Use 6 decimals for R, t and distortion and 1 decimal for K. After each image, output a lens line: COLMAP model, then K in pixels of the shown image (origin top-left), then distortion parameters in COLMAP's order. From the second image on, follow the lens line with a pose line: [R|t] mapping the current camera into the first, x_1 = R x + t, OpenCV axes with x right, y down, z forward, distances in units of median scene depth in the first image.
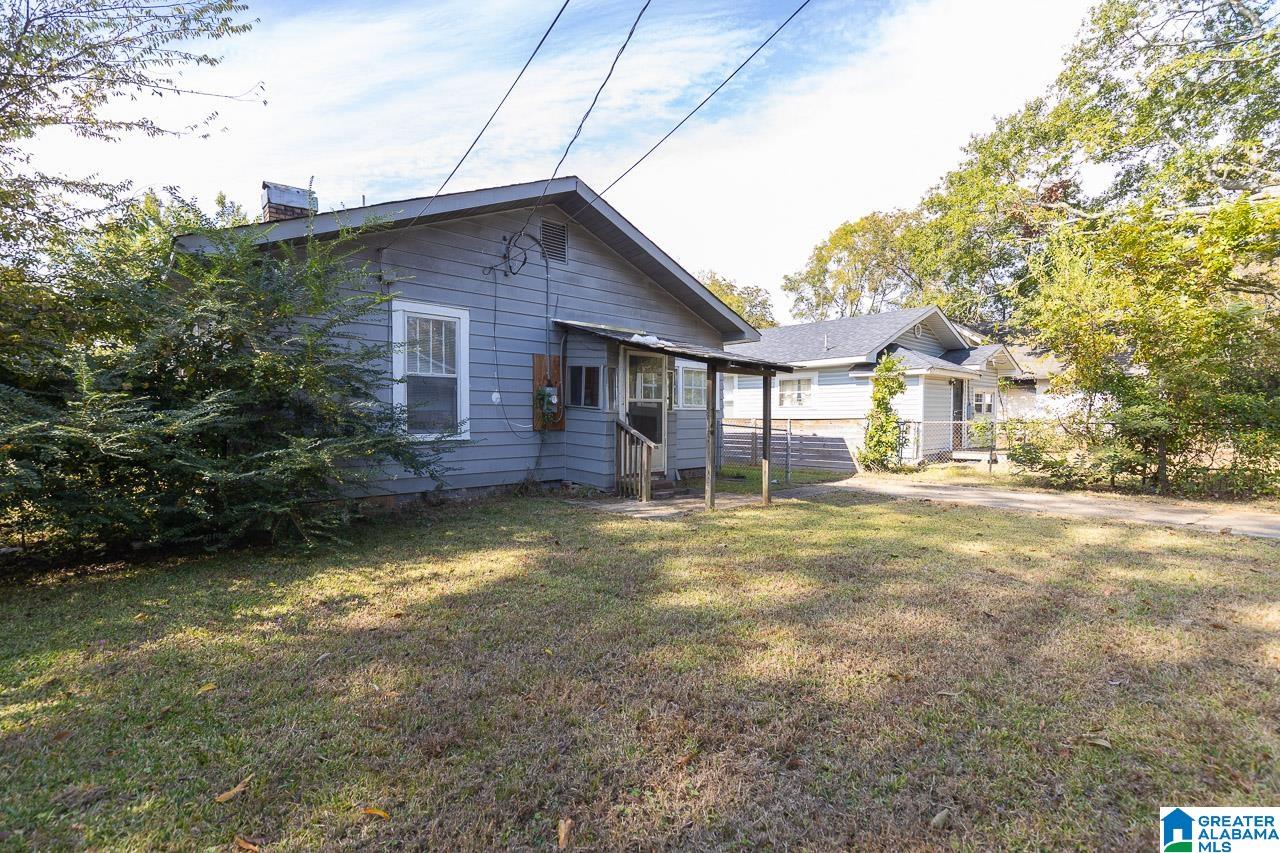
lens RADIAL K [[584.7, 0, 647.1], [0, 584.7, 429.6], [0, 0, 1]] dist [0.012809, -0.000462]
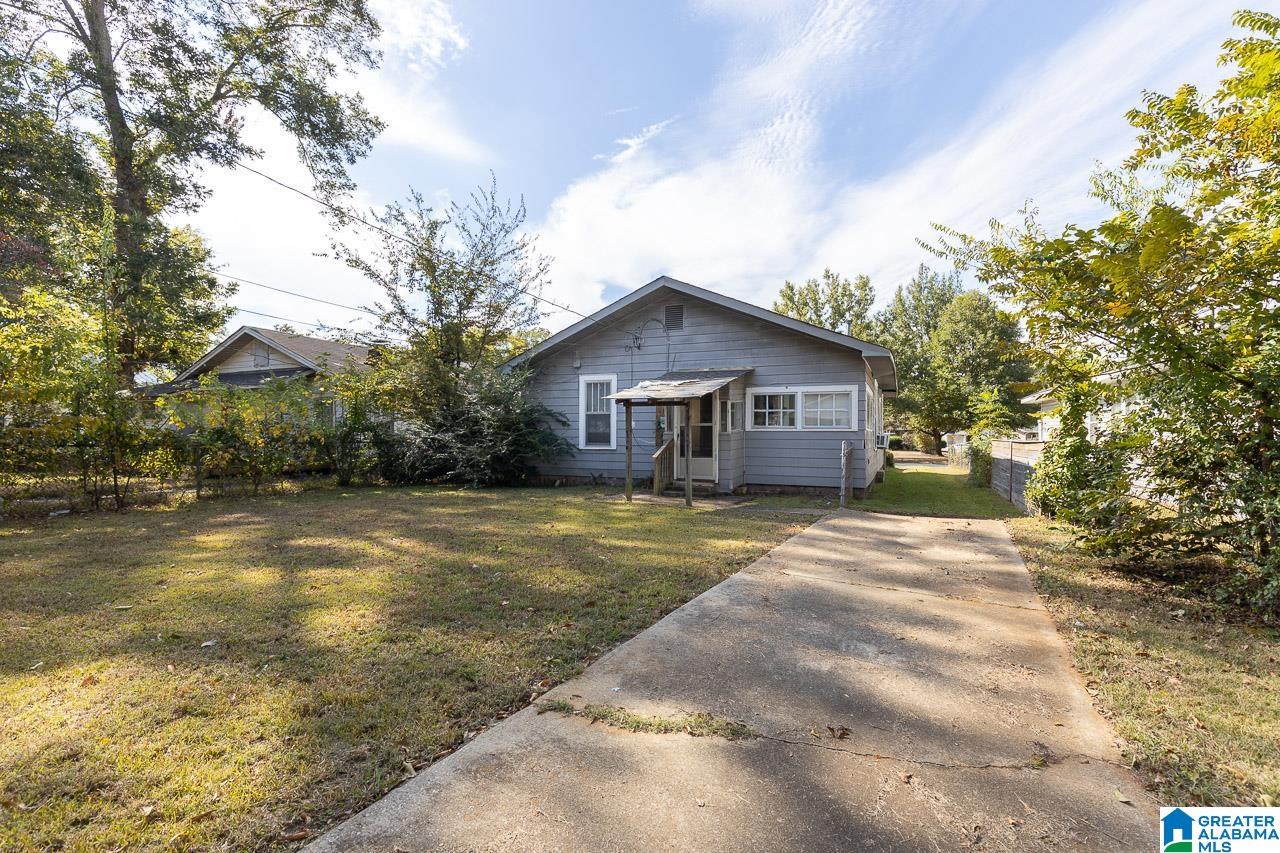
lens RADIAL K [[584.7, 0, 647.1], [0, 584.7, 429.6], [0, 0, 1]] dist [0.012809, -0.000462]
pose [[0.363267, -0.006122, -0.931665, 1.250196], [-0.030396, 0.999368, -0.018418, -0.010678], [0.931189, 0.035010, 0.362852, 0.432028]]
